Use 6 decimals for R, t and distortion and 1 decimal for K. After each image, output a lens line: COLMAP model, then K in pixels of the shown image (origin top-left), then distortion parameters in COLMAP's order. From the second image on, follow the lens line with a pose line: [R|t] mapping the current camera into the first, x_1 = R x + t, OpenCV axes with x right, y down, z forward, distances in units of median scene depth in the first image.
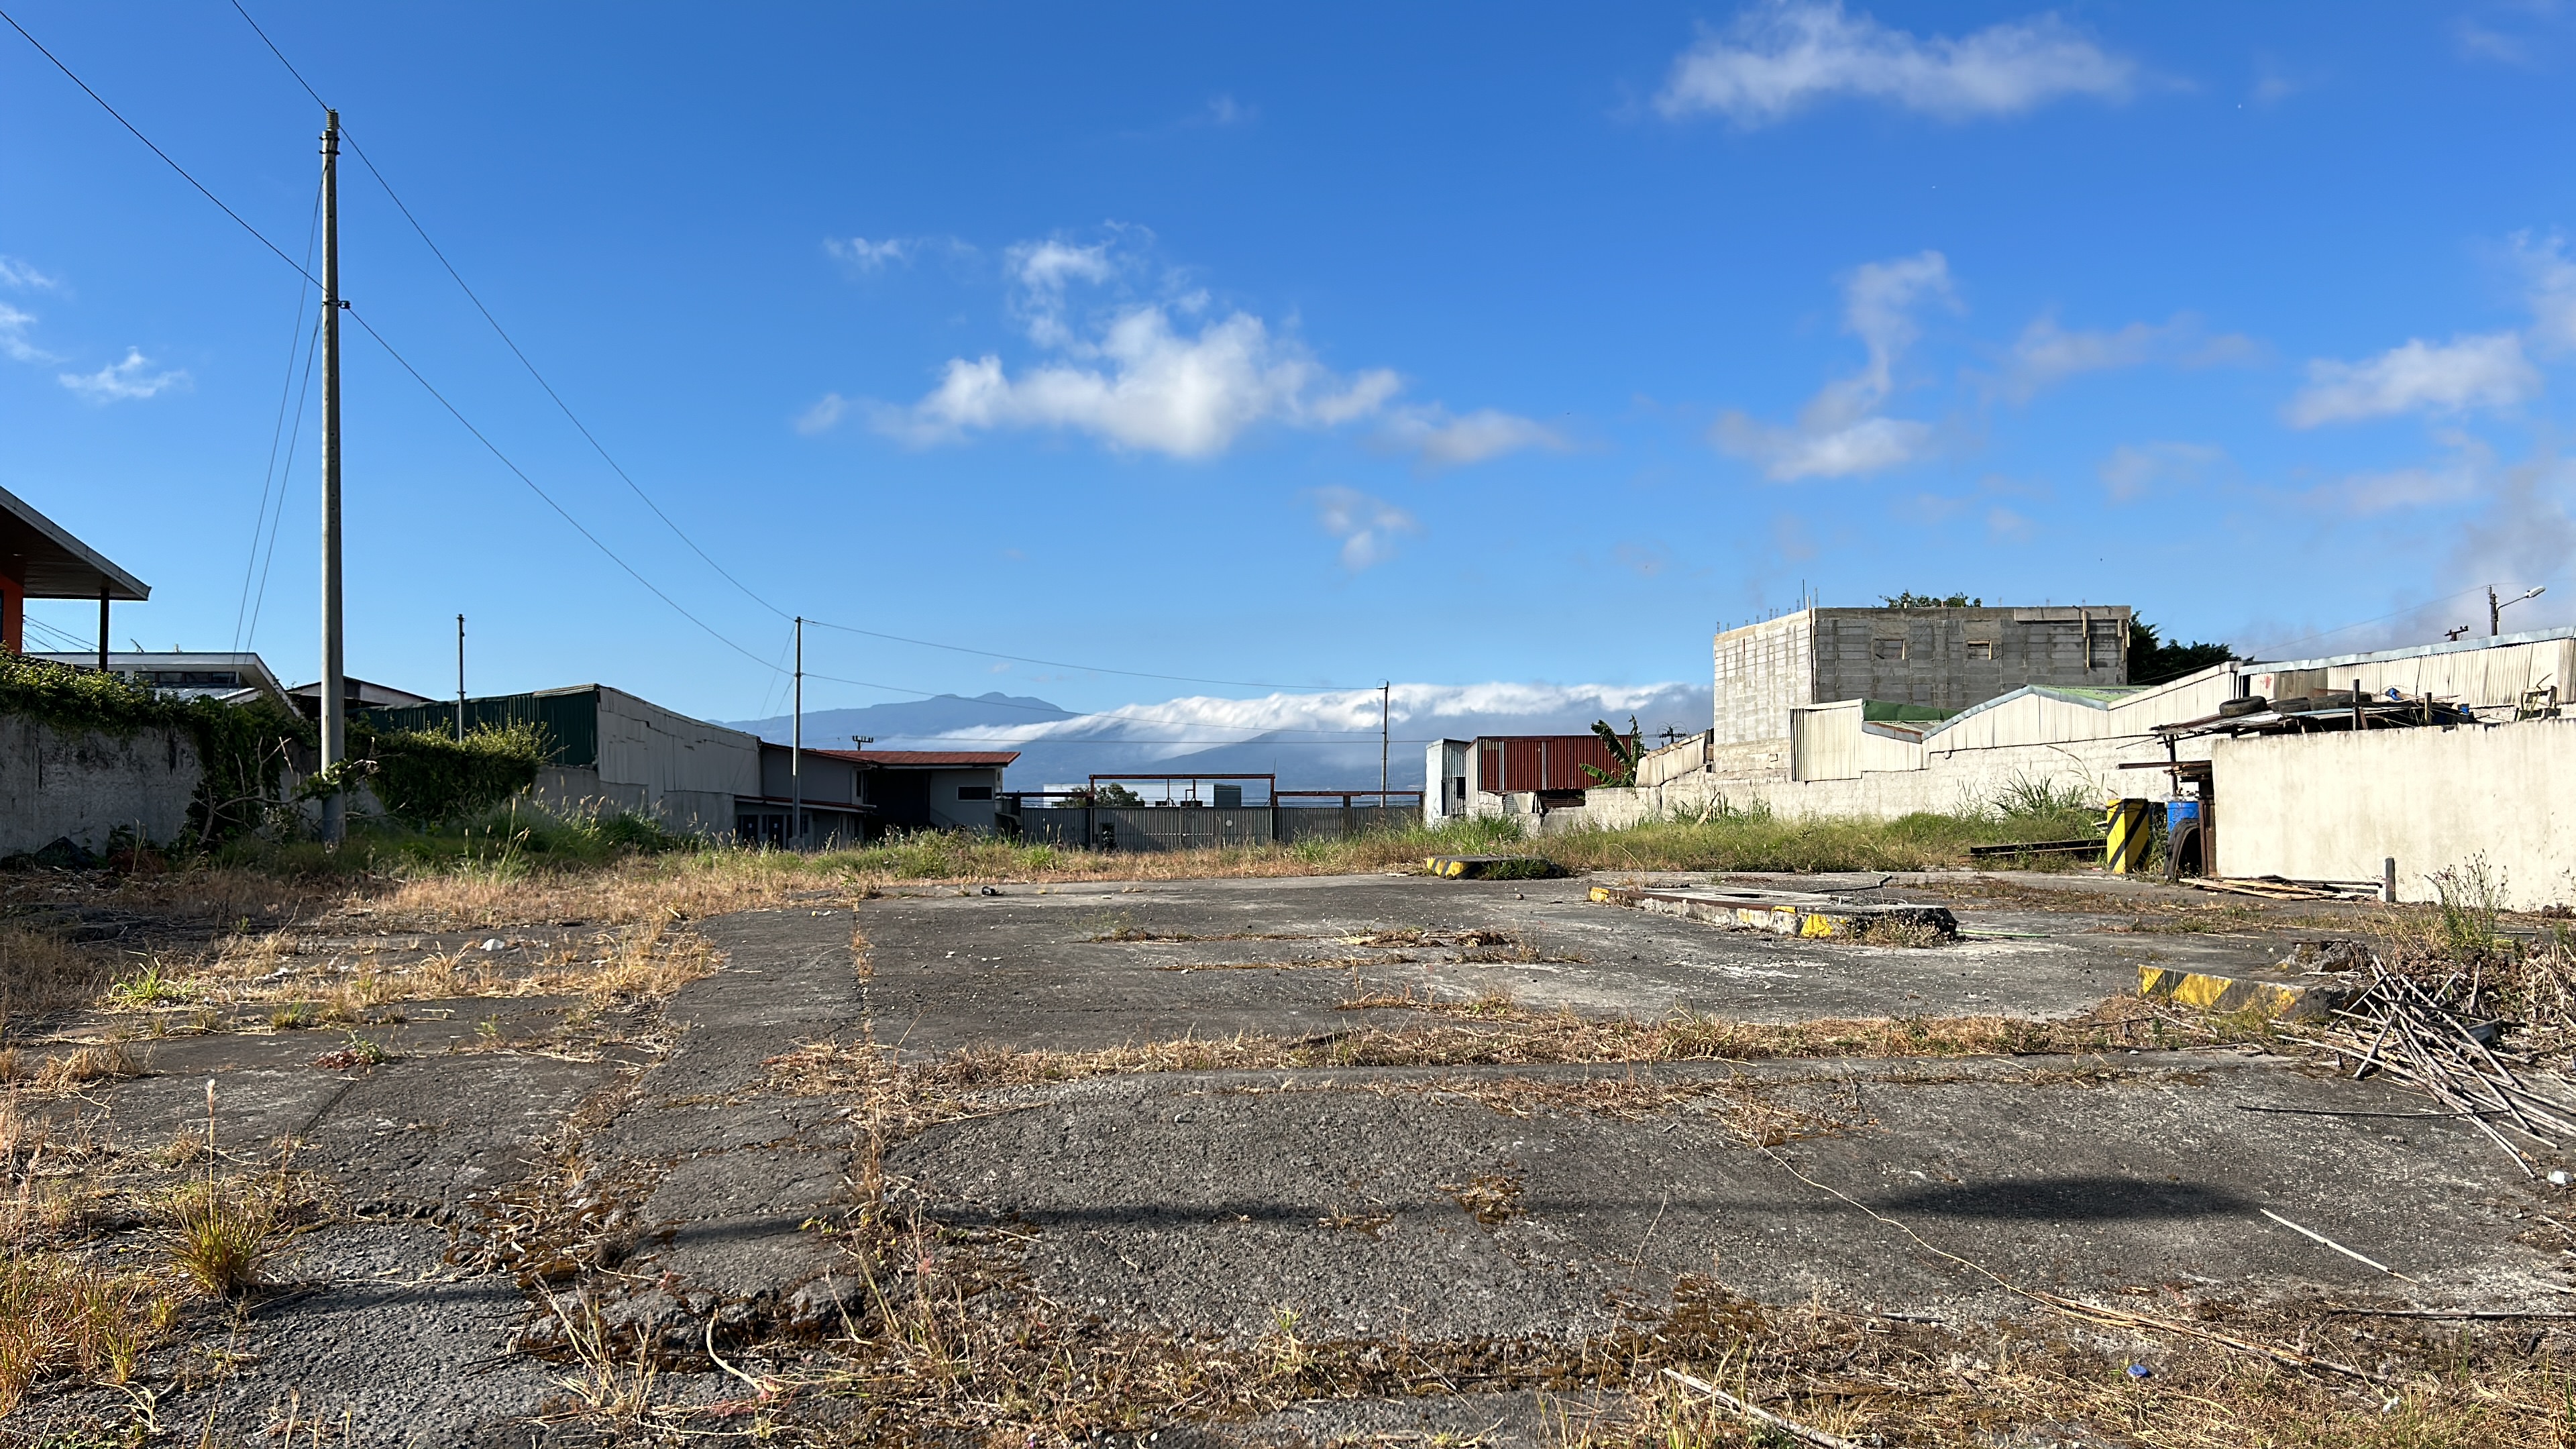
lens RADIAL K [[2052.7, 0, 1284.4], [0, 2052.7, 707.9], [0, 0, 1]] dist [0.154180, -0.269637]
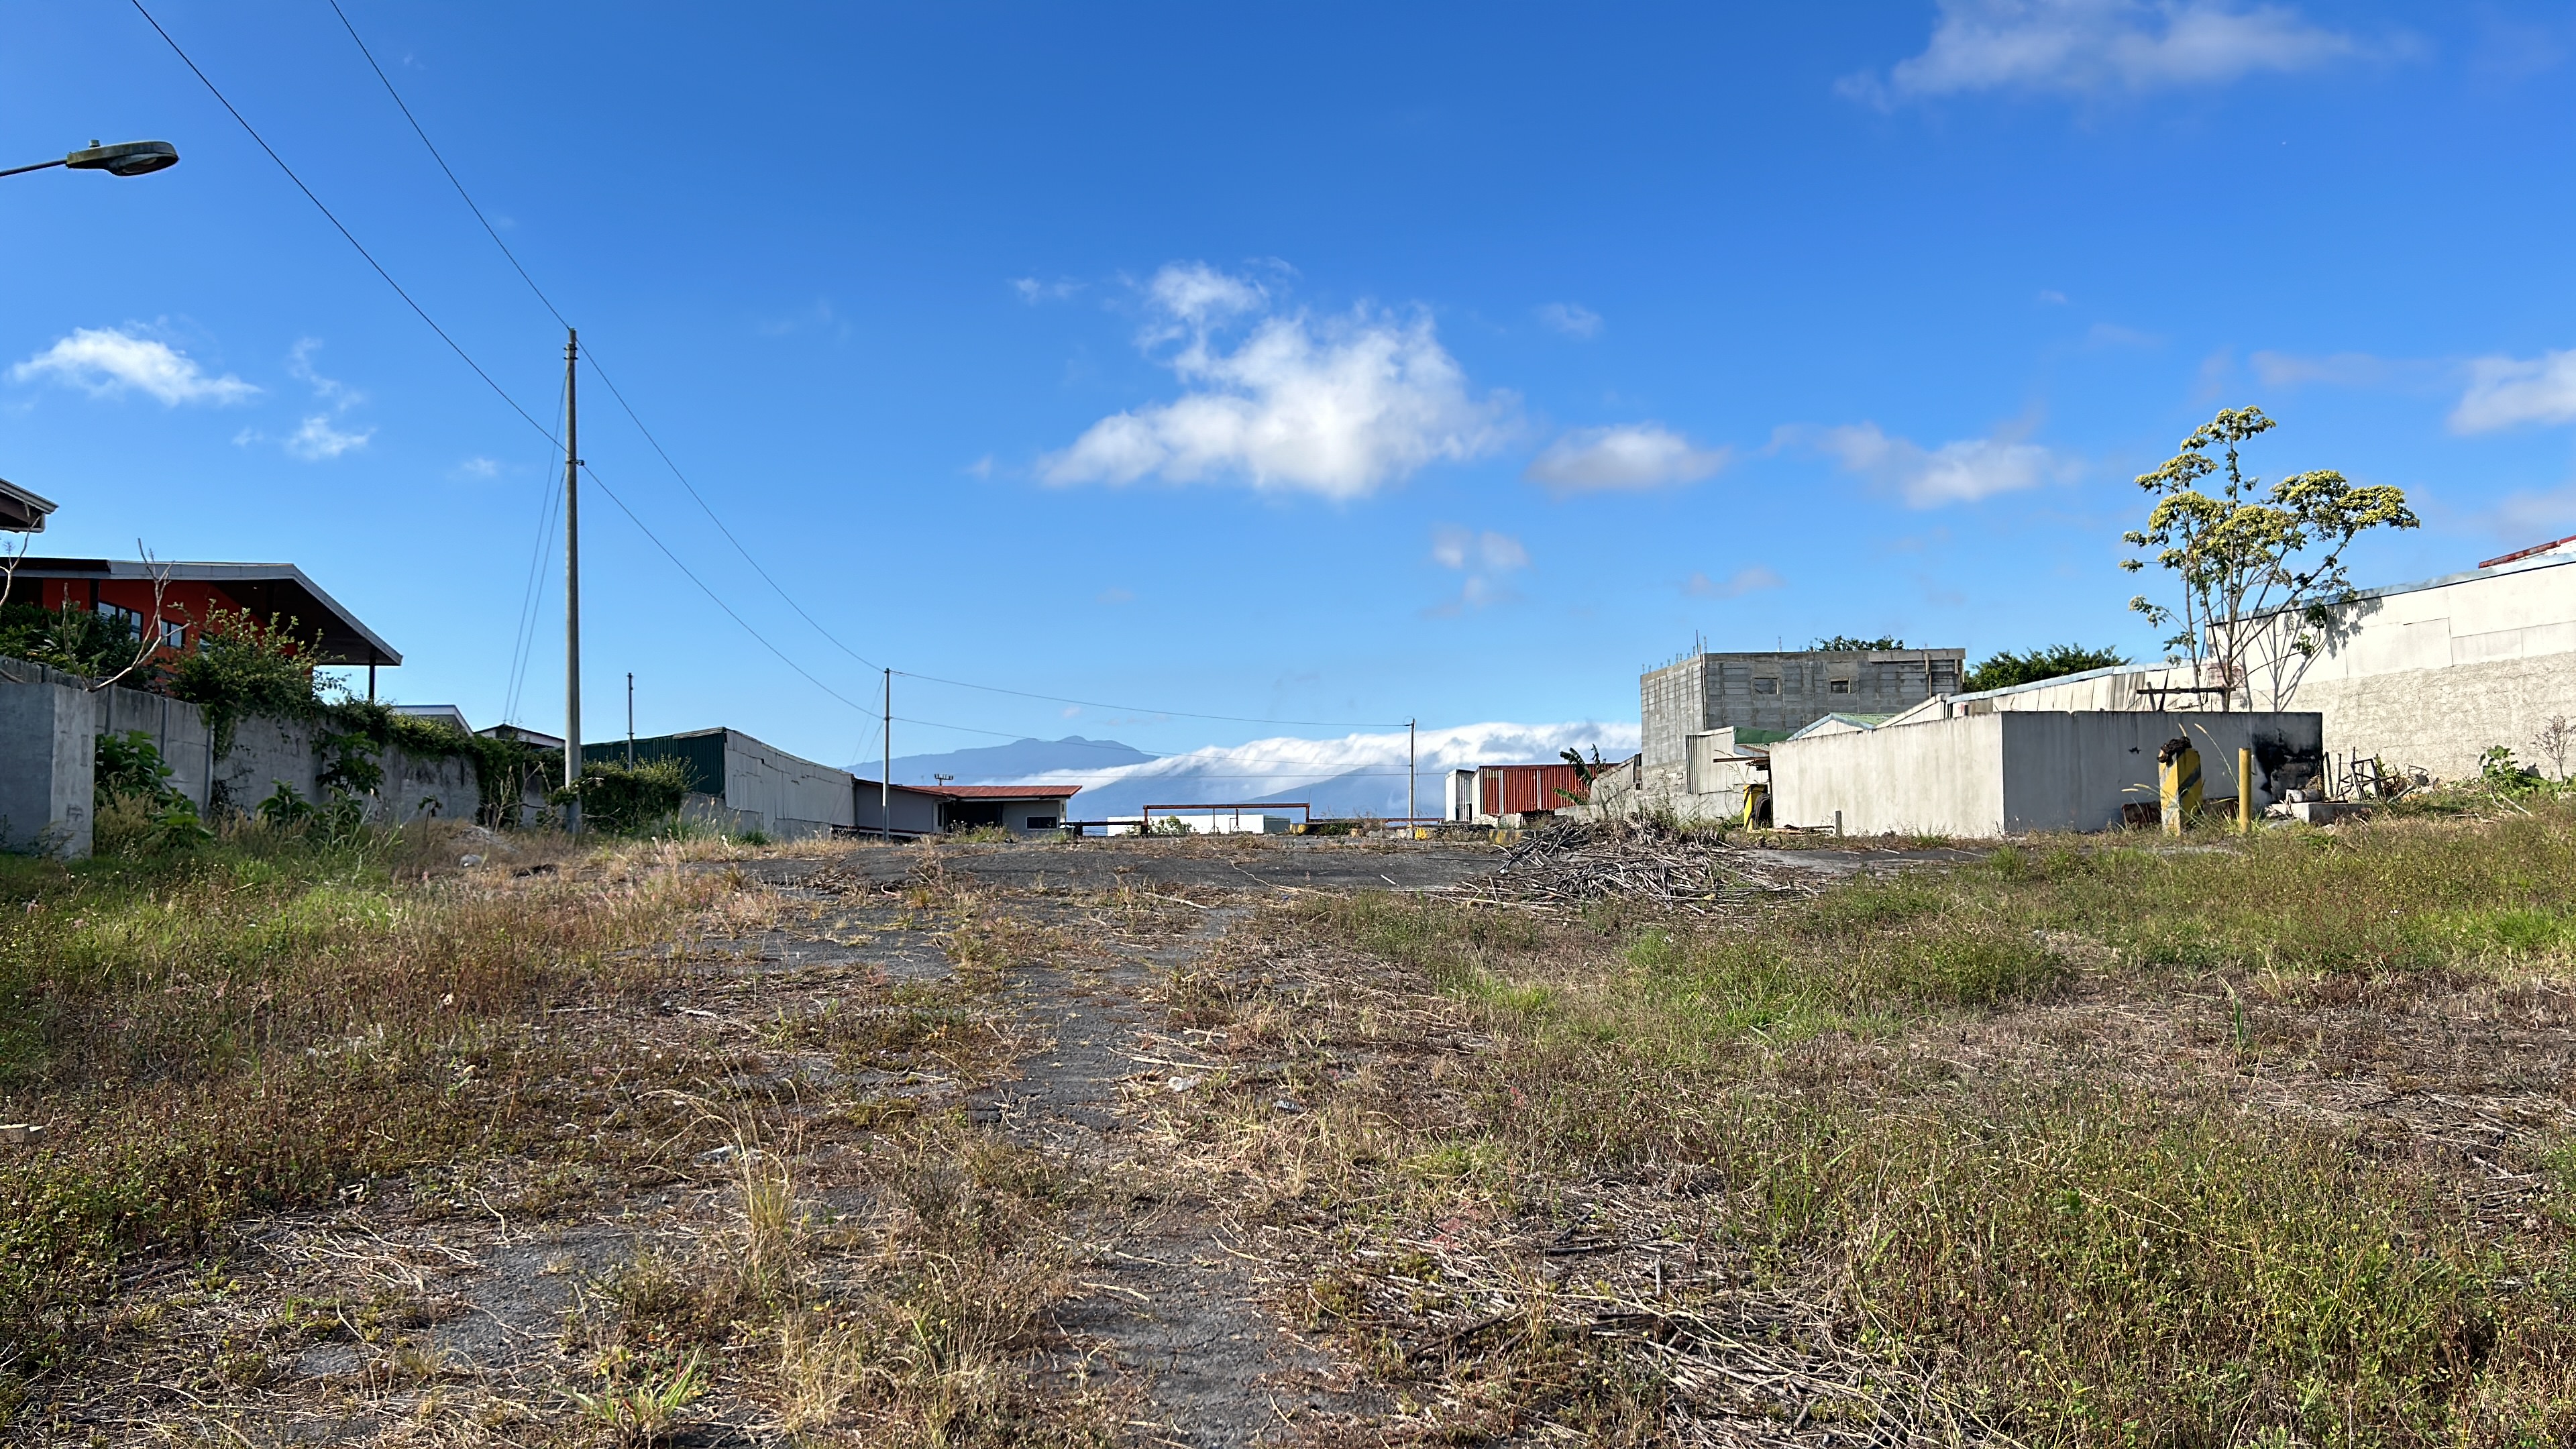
lens RADIAL K [[2052.7, 0, 1284.4], [0, 2052.7, 707.9], [0, 0, 1]] dist [0.154180, -0.269637]
pose [[0.999183, -0.011716, -0.038679, 0.041319], [0.010935, 0.999733, -0.020346, 0.005176], [0.038907, 0.019906, 0.999045, -0.189052]]
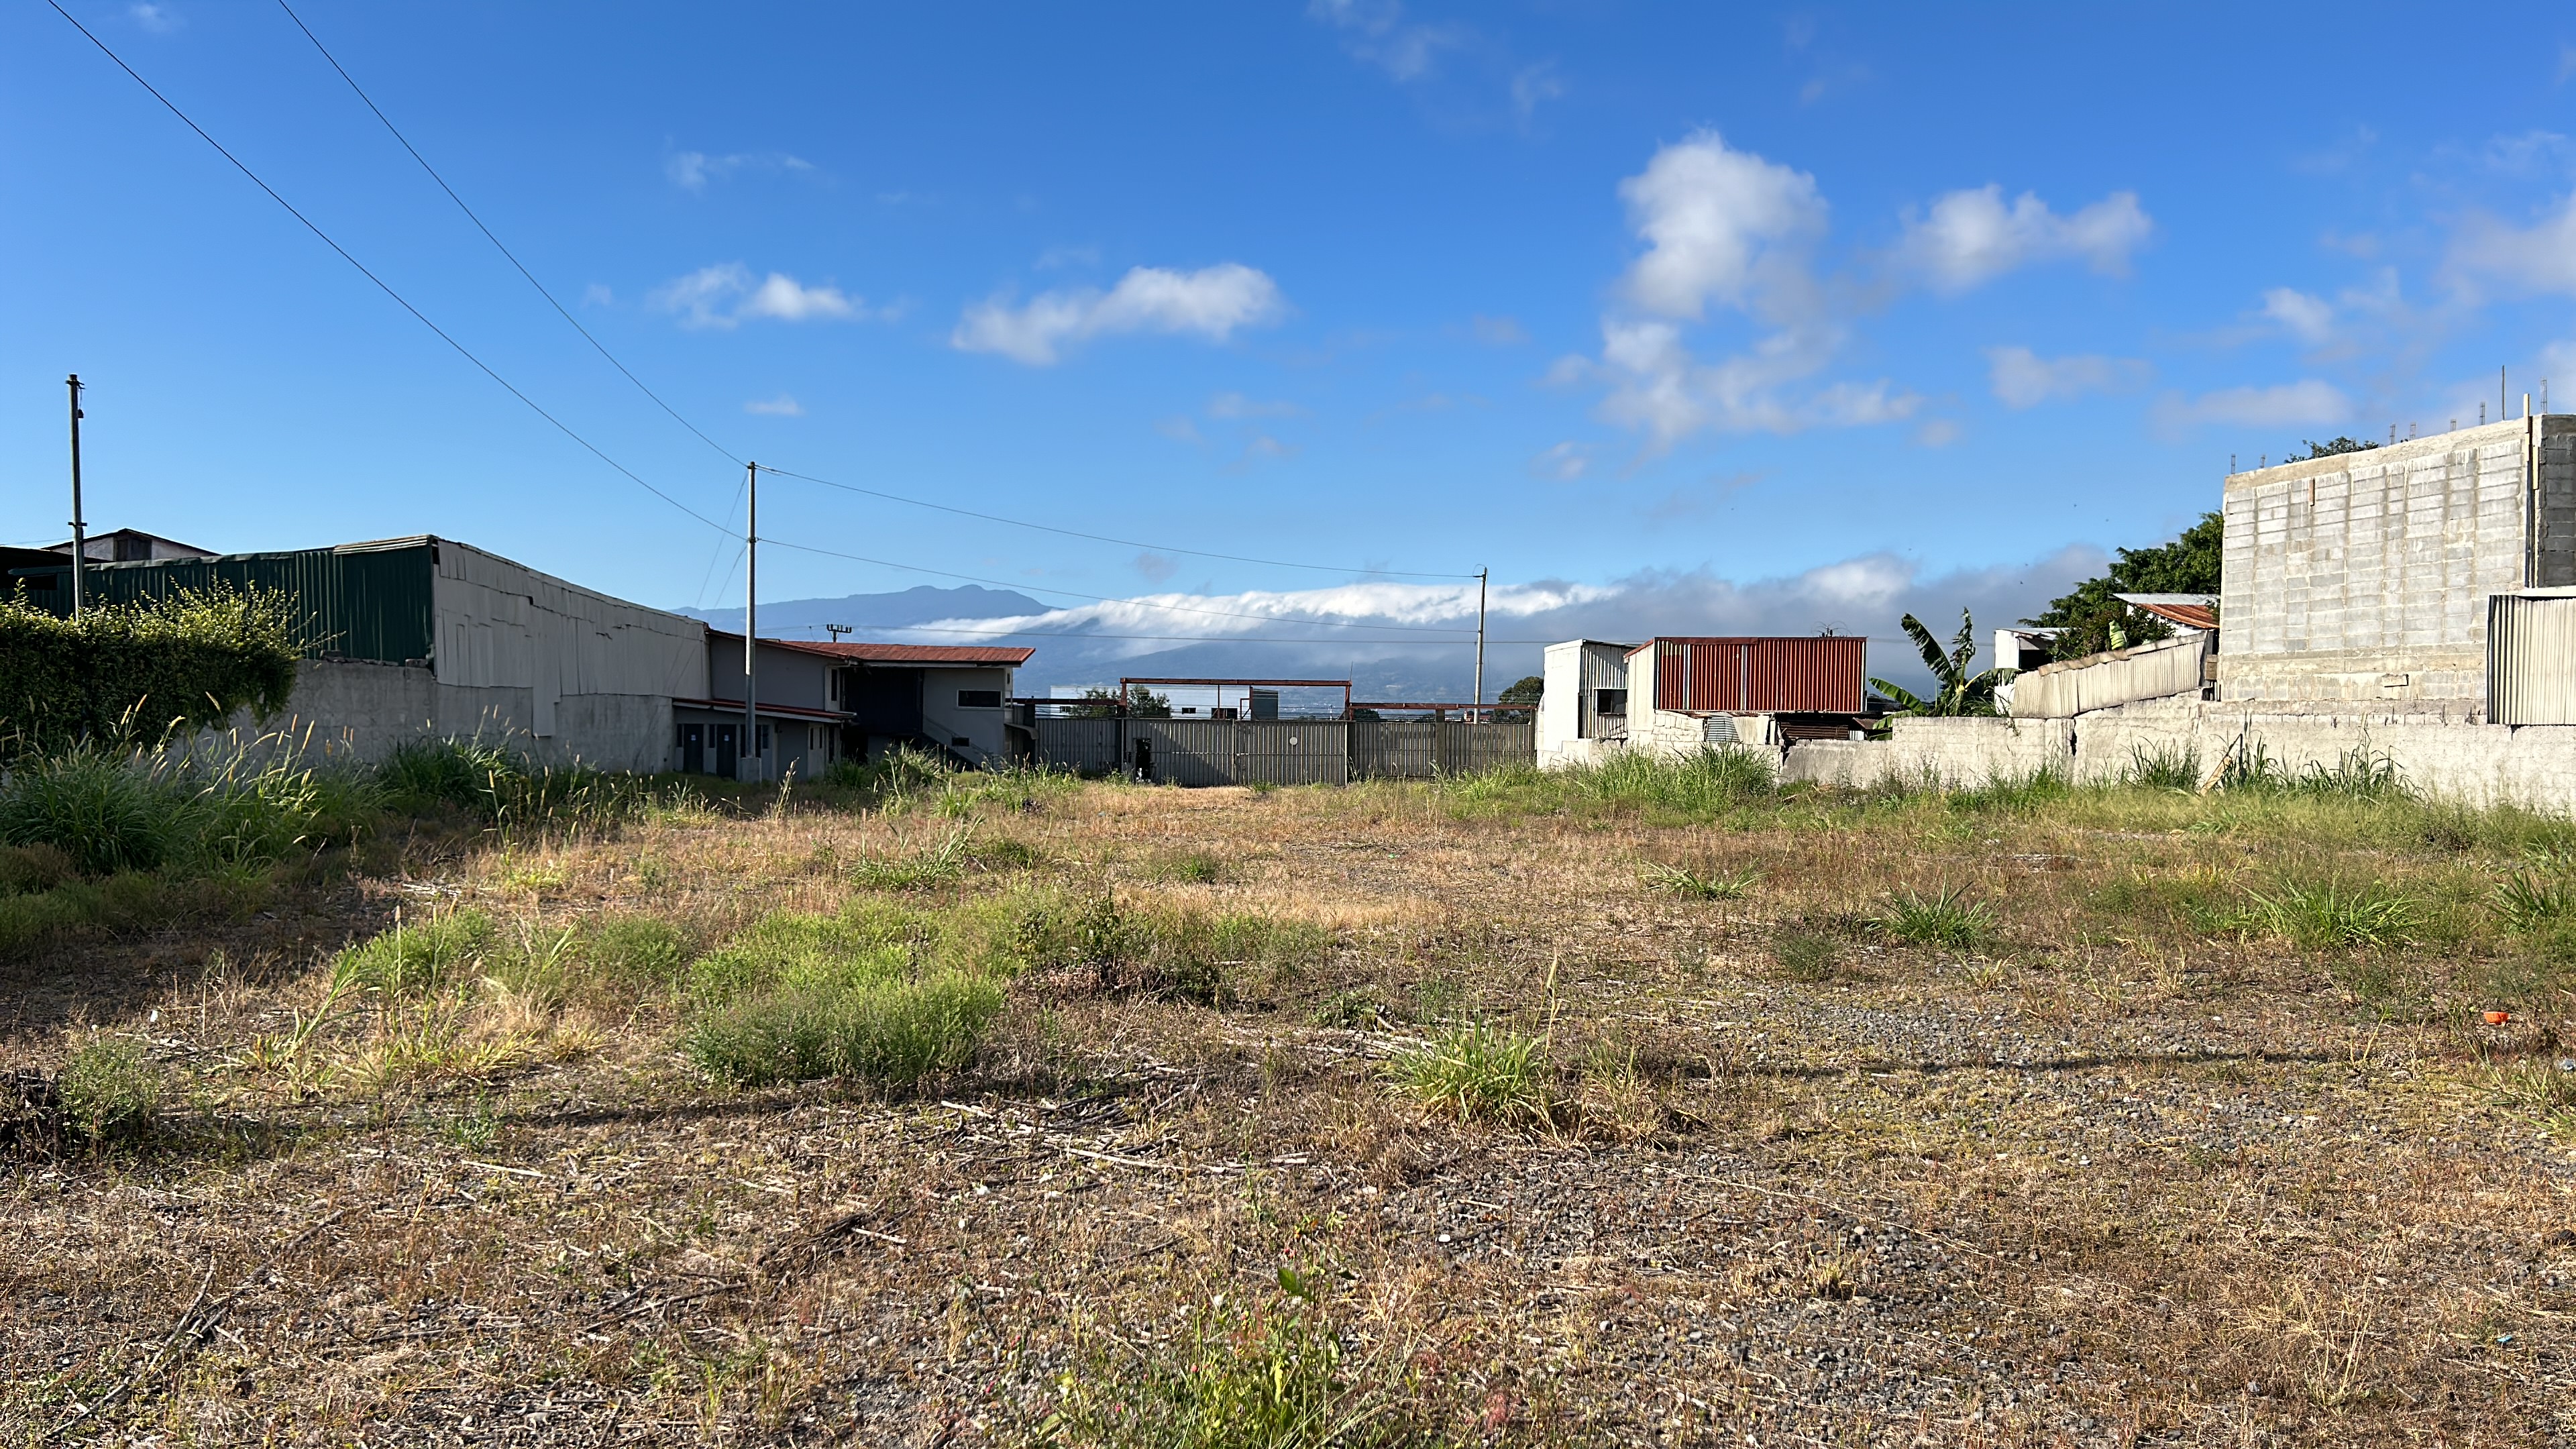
lens RADIAL K [[2052.7, 0, 1284.4], [0, 2052.7, 707.9], [0, 0, 1]] dist [0.154180, -0.269637]
pose [[0.999832, 0.014295, 0.011444, -0.068856], [-0.014845, 0.998662, 0.049546, 0.005907], [-0.010721, -0.049707, 0.998706, 0.336273]]
